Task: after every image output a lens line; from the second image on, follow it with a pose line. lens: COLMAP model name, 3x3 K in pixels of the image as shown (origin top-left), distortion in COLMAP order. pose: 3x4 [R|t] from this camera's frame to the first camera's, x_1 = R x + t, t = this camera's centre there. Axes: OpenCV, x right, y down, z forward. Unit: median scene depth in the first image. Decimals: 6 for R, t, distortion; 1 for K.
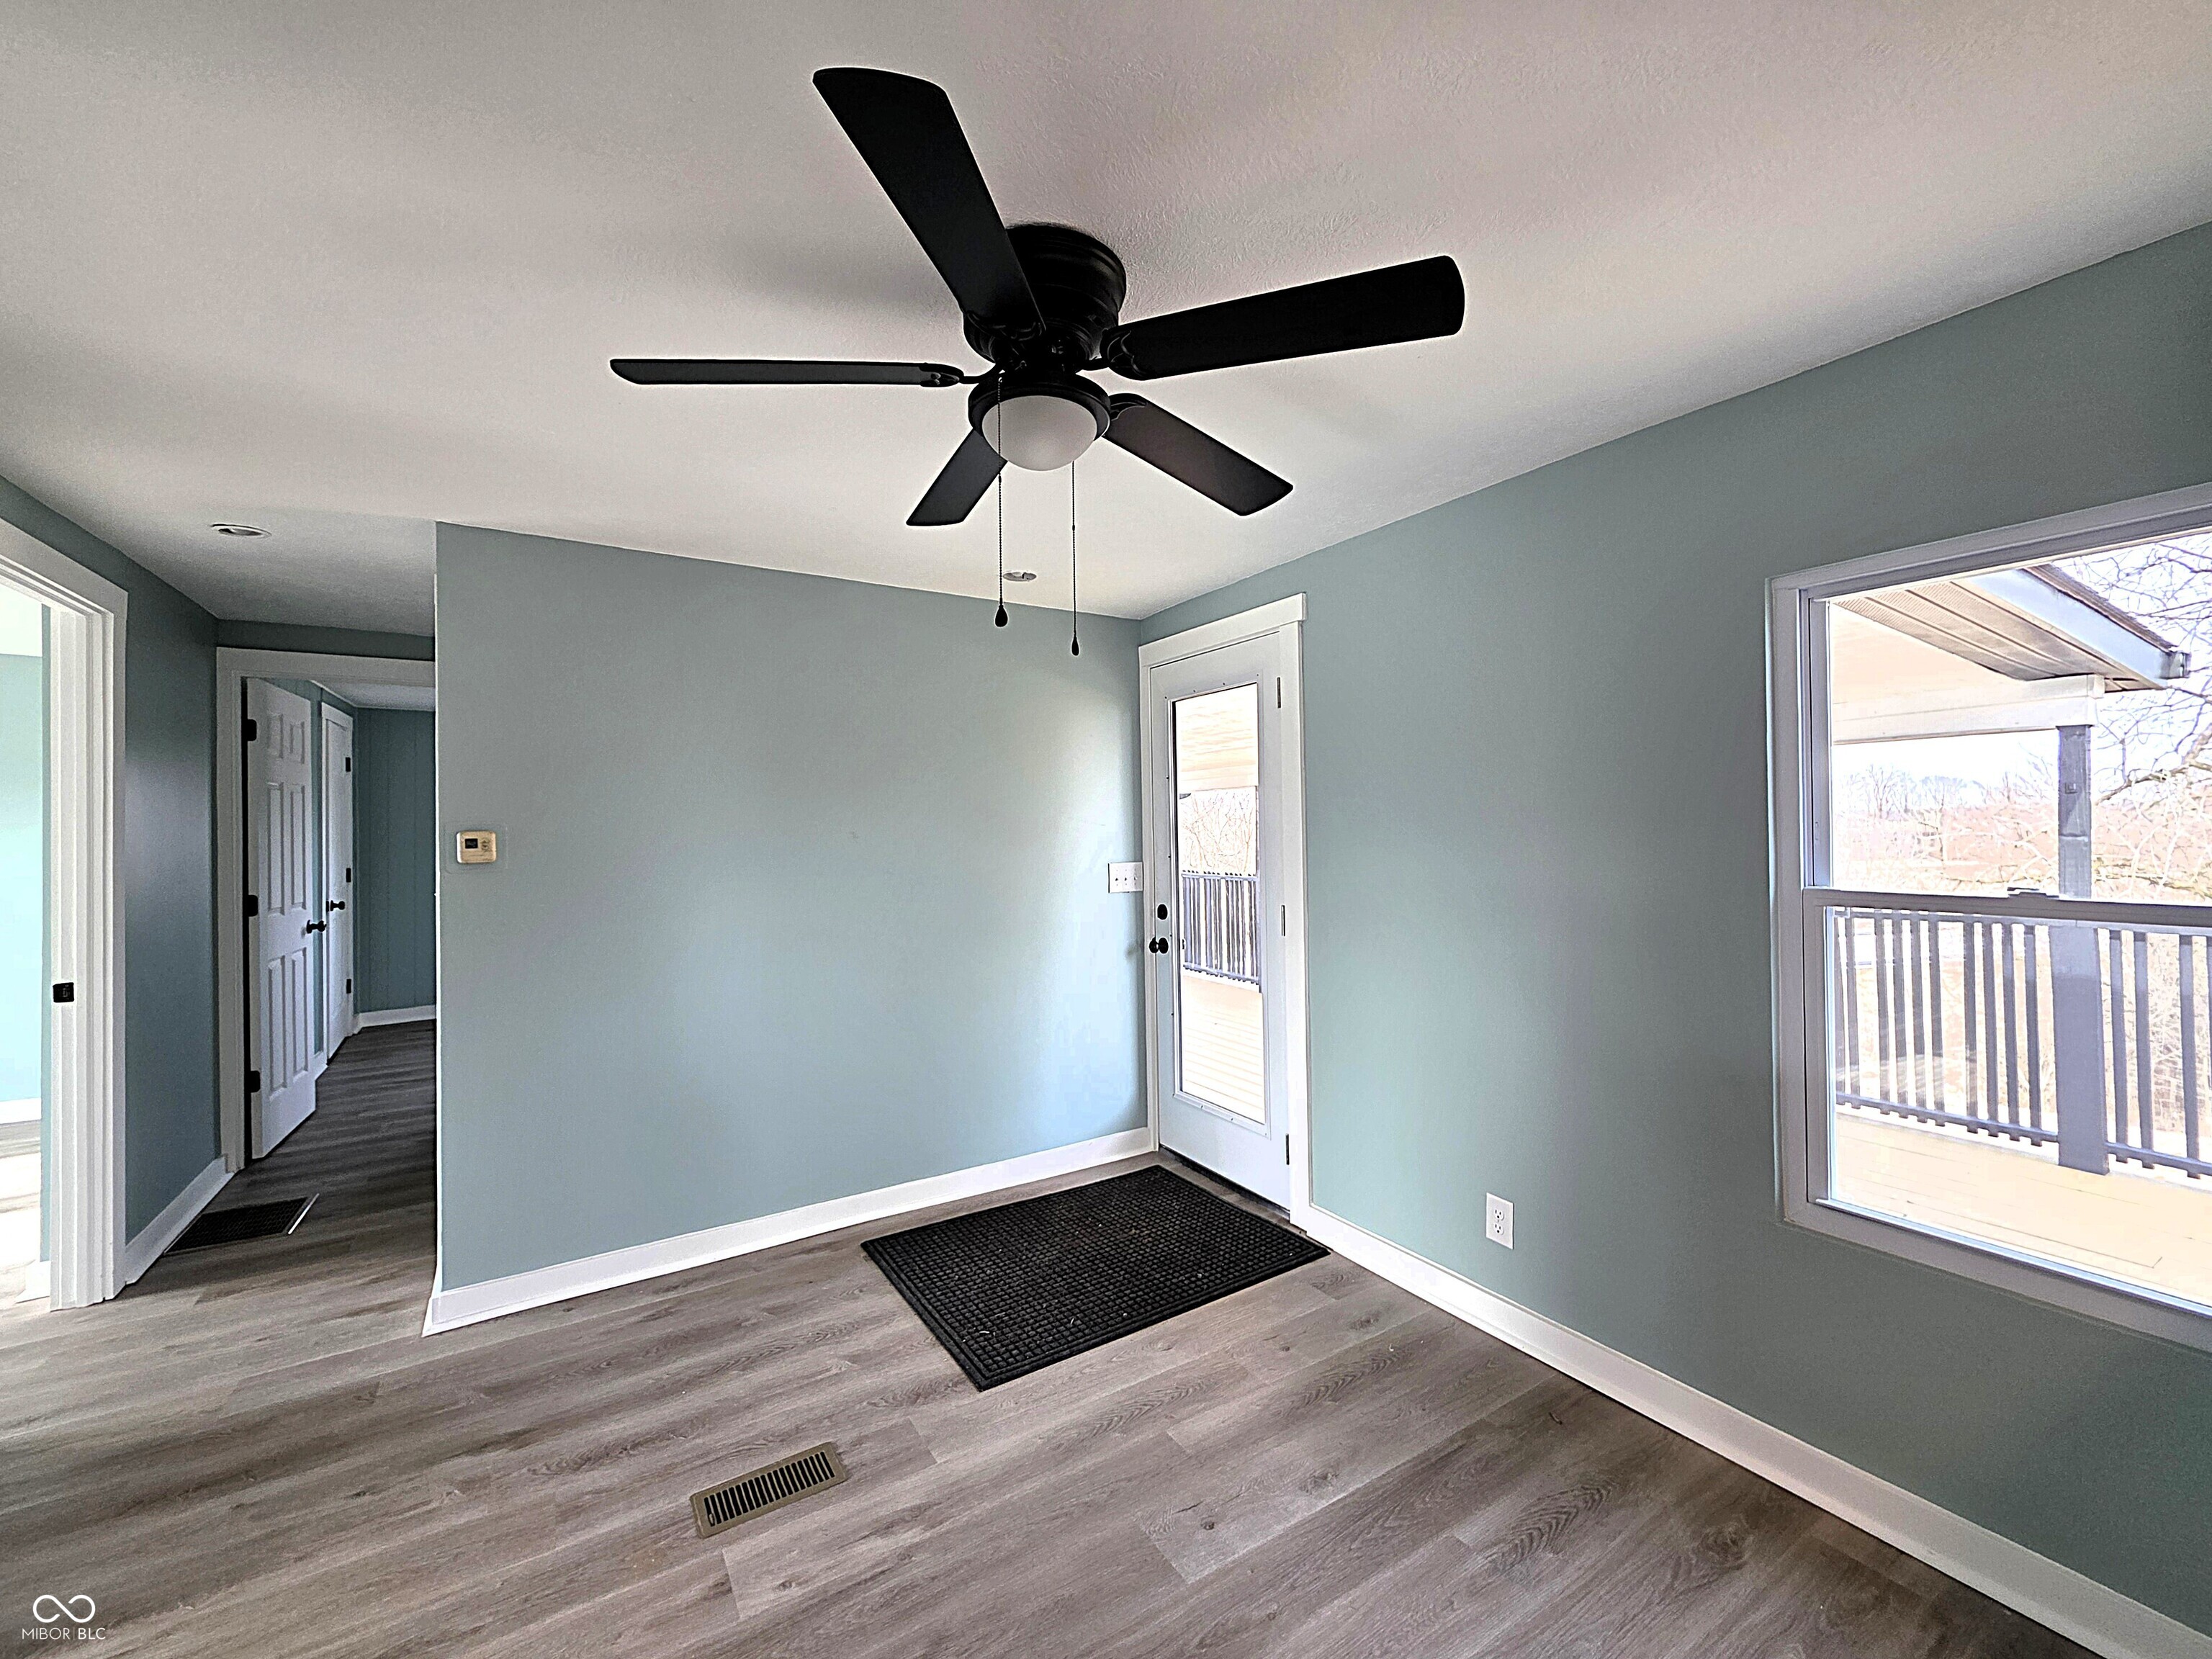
lens RADIAL K [[888.6, 0, 1106.0], [0, 888.6, 829.5], [0, 0, 1]] dist [0.001363, -0.000338]
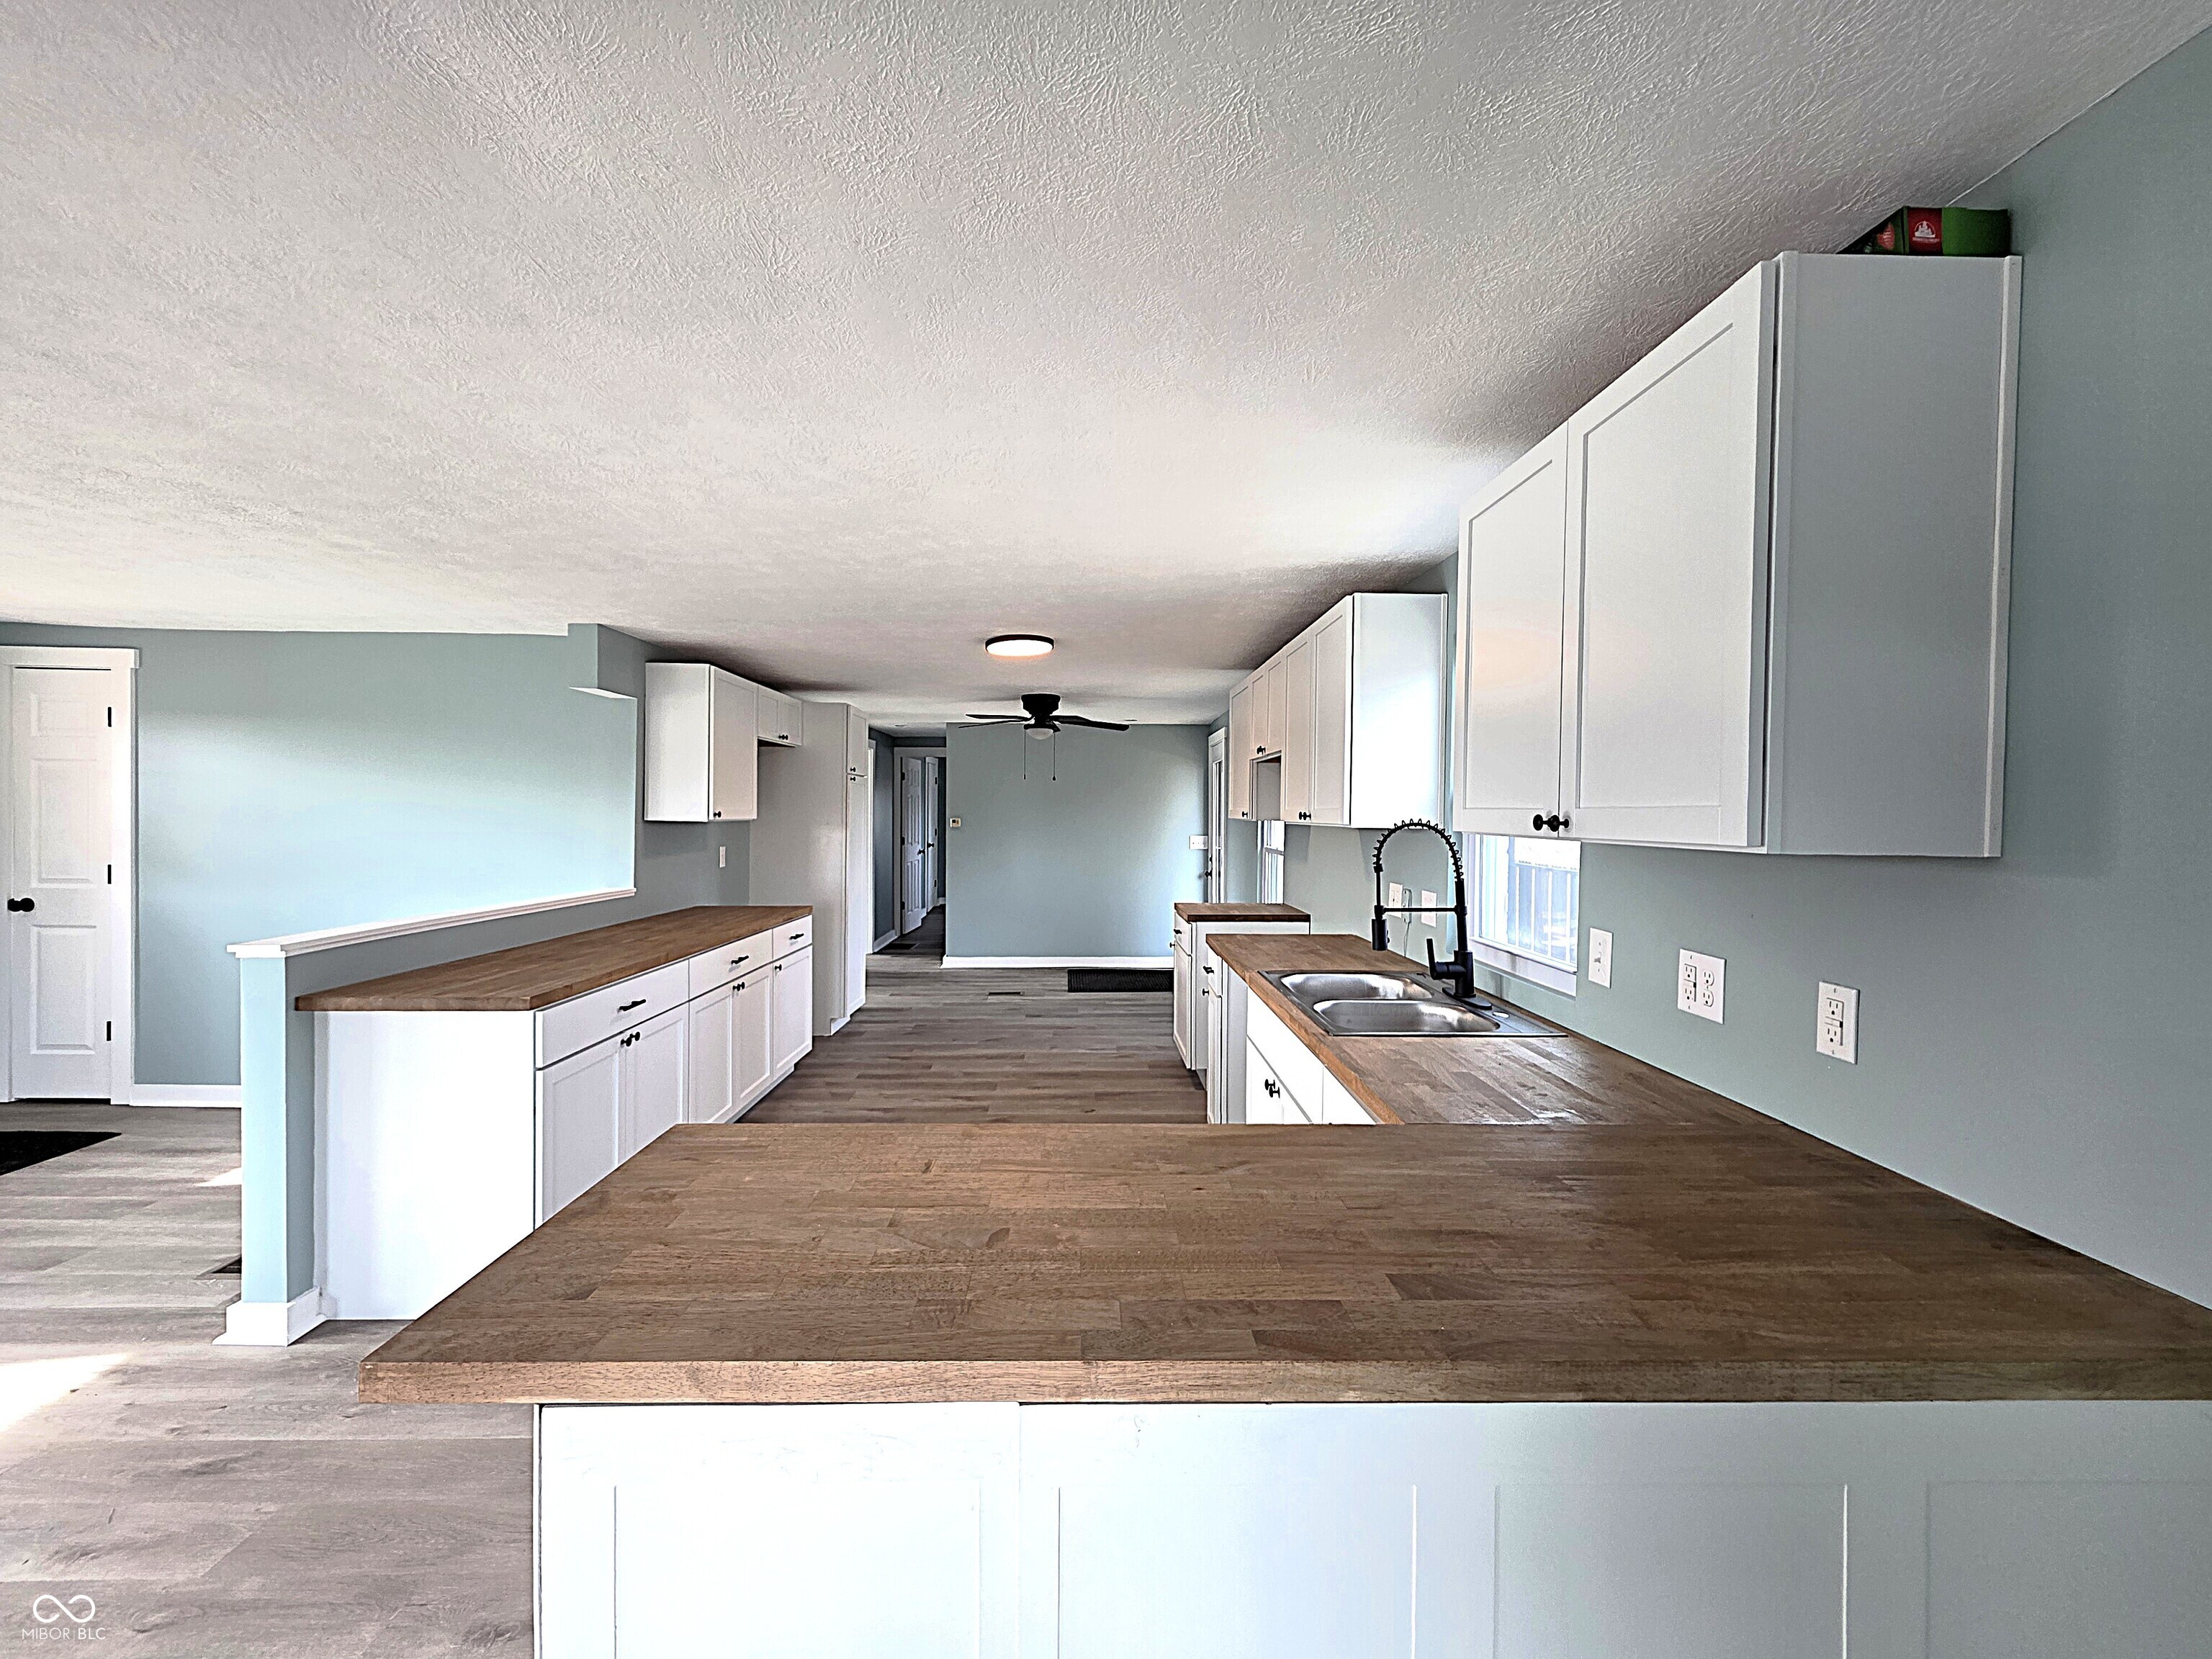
lens RADIAL K [[940.5, 0, 1106.0], [0, 940.5, 829.5], [0, 0, 1]] dist [0.000907, -0.000499]
pose [[0.853088, 0.028253, -0.521002, 1.057050], [-0.013720, 0.999402, 0.031732, -0.049607], [0.521587, -0.019922, 0.852965, -1.118996]]
